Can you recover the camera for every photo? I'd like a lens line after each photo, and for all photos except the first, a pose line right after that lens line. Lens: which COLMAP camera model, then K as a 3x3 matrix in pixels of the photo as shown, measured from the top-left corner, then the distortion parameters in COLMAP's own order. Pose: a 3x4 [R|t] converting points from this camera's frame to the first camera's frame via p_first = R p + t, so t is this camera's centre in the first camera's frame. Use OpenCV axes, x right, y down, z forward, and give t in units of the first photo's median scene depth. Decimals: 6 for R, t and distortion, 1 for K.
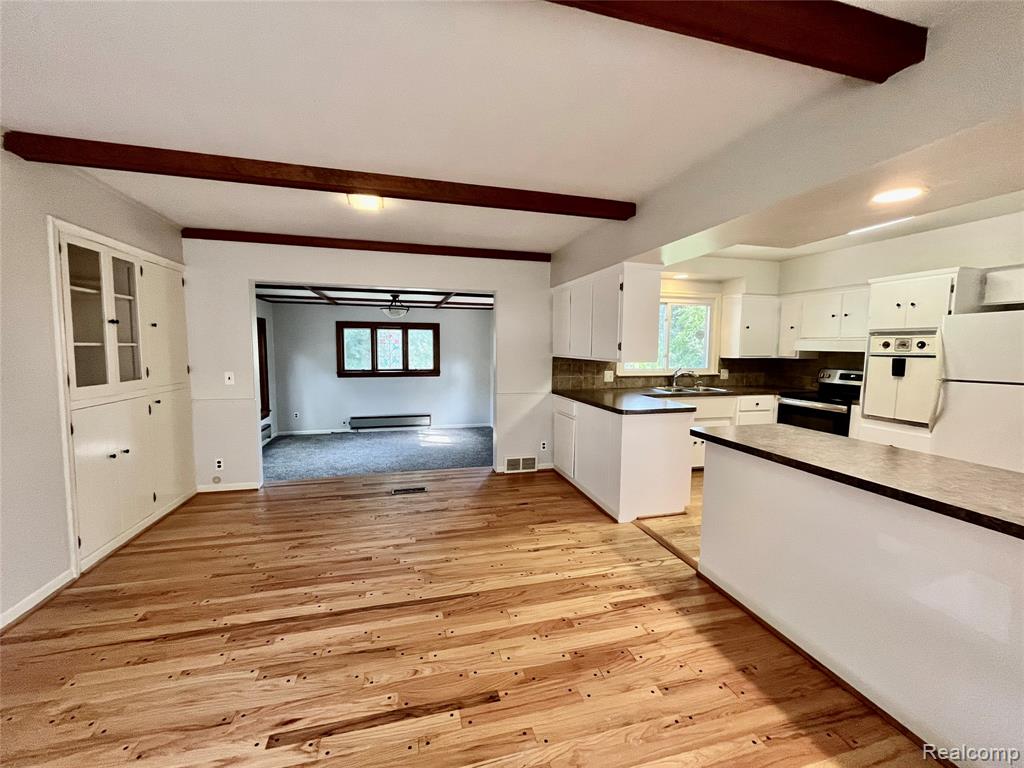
lens RADIAL K [[413.1, 0, 507.9], [0, 413.1, 382.4], [0, 0, 1]] dist [-0.003719, -0.000092]
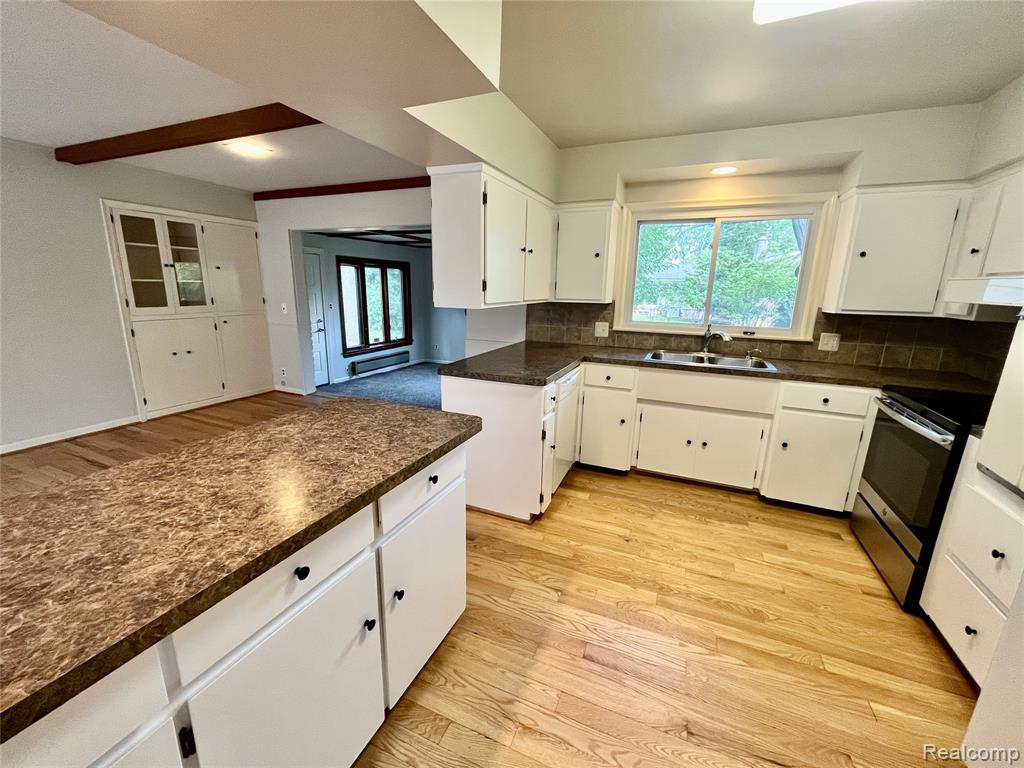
lens RADIAL K [[413.1, 0, 509.1], [0, 413.1, 382.5], [0, 0, 1]] dist [-0.003719, -0.000092]
pose [[0.785819, 0.148918, -0.600261, 0.847133], [-0.068161, 0.985519, 0.155264, -0.037045], [0.614690, -0.081095, 0.784589, 0.457982]]
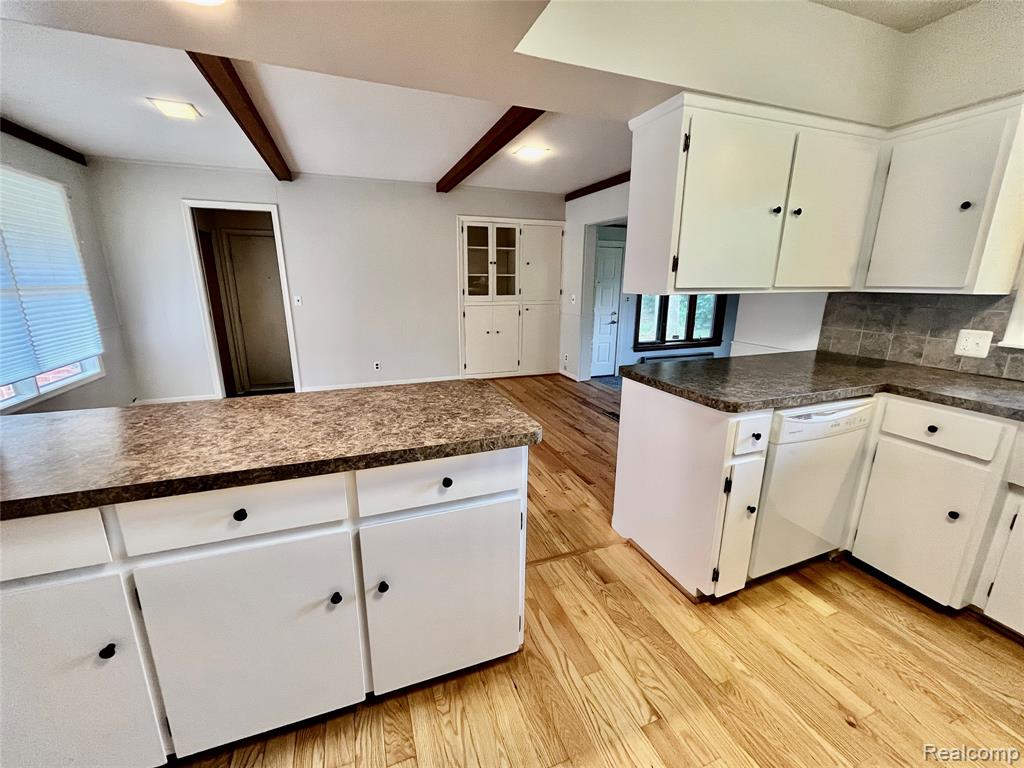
lens RADIAL K [[413.1, 0, 510.4], [0, 413.1, 382.3], [0, 0, 1]] dist [-0.003719, -0.000092]
pose [[0.105192, 0.234621, -0.966379, 0.885181], [-0.090392, 0.970003, 0.225661, -0.041253], [0.990335, 0.063616, 0.123244, 0.739178]]
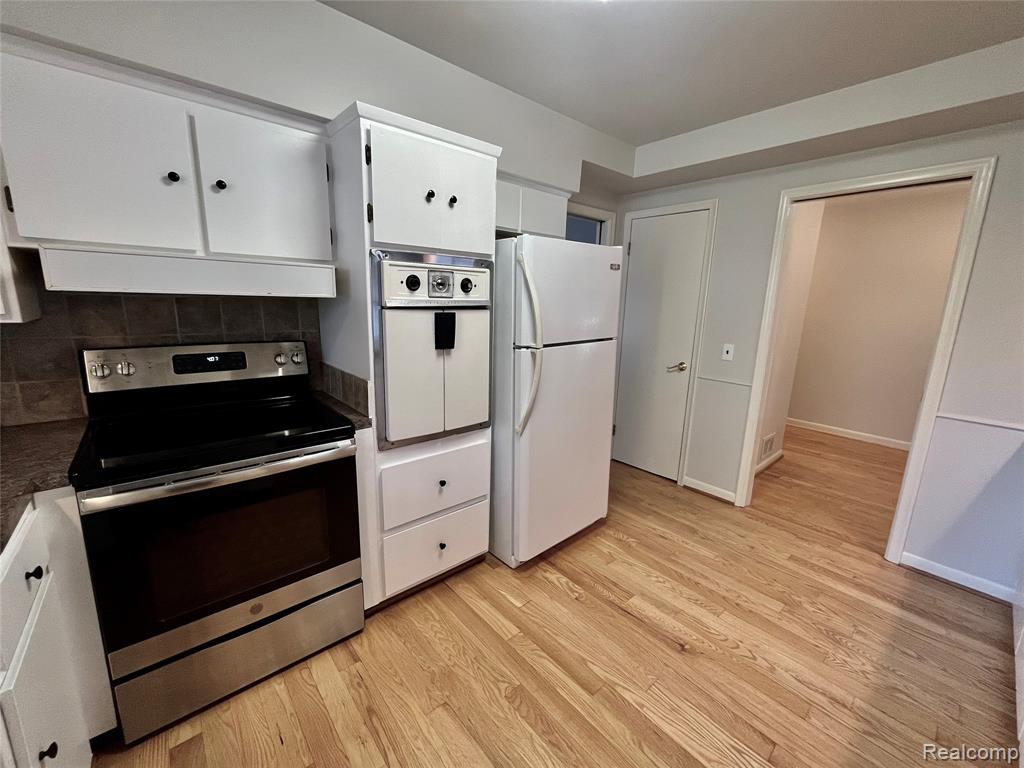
lens RADIAL K [[413.1, 0, 509.5], [0, 413.1, 380.3], [0, 0, 1]] dist [-0.003719, -0.000092]
pose [[-0.439142, -0.198845, 0.876136, 0.500663], [0.047730, 0.968659, 0.243767, -0.103119], [-0.897149, 0.148866, -0.415888, 1.224391]]
